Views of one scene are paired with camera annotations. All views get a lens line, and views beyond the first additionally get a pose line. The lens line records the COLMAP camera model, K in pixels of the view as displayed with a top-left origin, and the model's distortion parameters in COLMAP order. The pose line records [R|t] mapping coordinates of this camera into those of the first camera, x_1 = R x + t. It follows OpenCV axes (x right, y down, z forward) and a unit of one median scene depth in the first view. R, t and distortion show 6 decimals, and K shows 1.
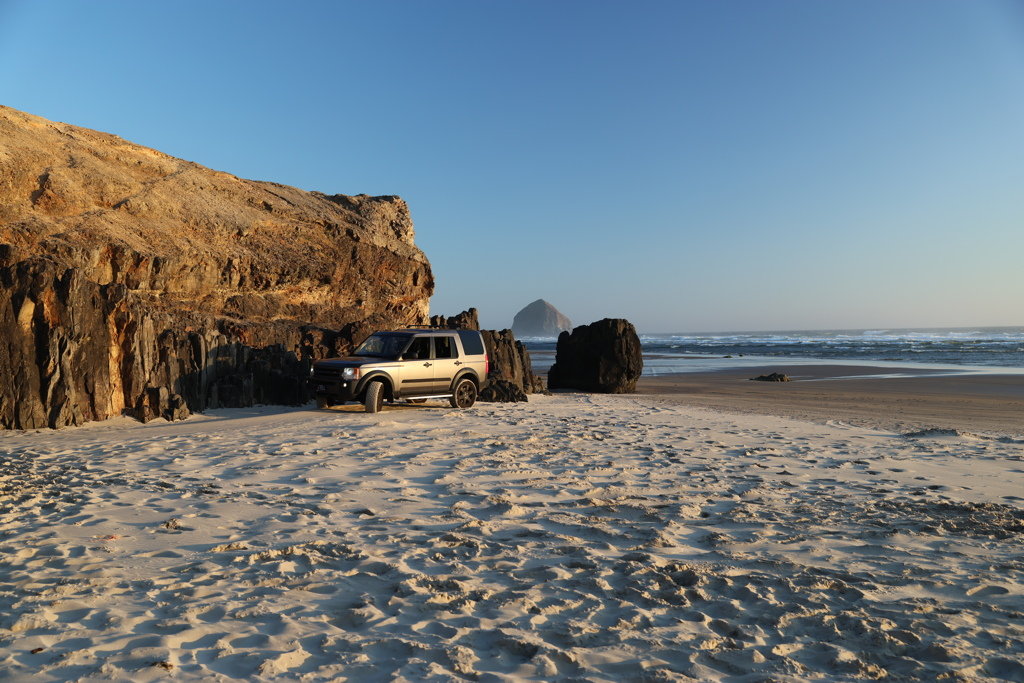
lens RADIAL K [[1025.0, 0, 511.7], [0, 1025.0, 341.5], [0, 0, 1]] dist [-0.000782, 0.009185]
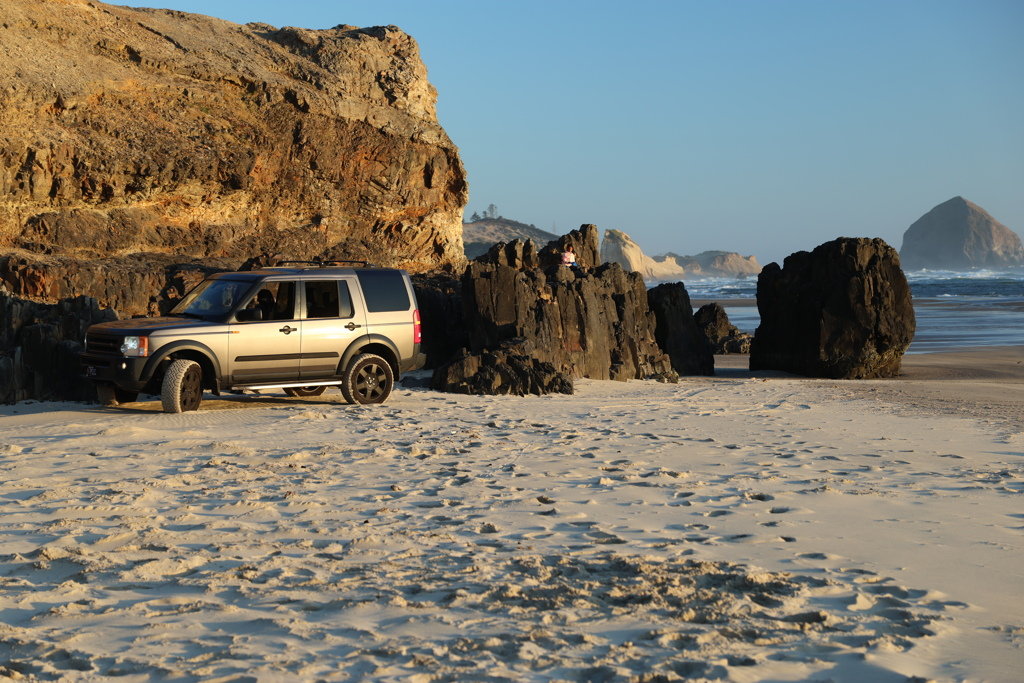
lens RADIAL K [[1918.6, 0, 513.0], [0, 1918.6, 341.1], [0, 0, 1]] dist [0.275128, -0.128392]
pose [[0.980659, -0.008619, -0.195535, 0.205061], [0.014442, 0.999493, 0.028374, -0.000006], [0.195191, -0.030649, 0.980286, -0.031420]]
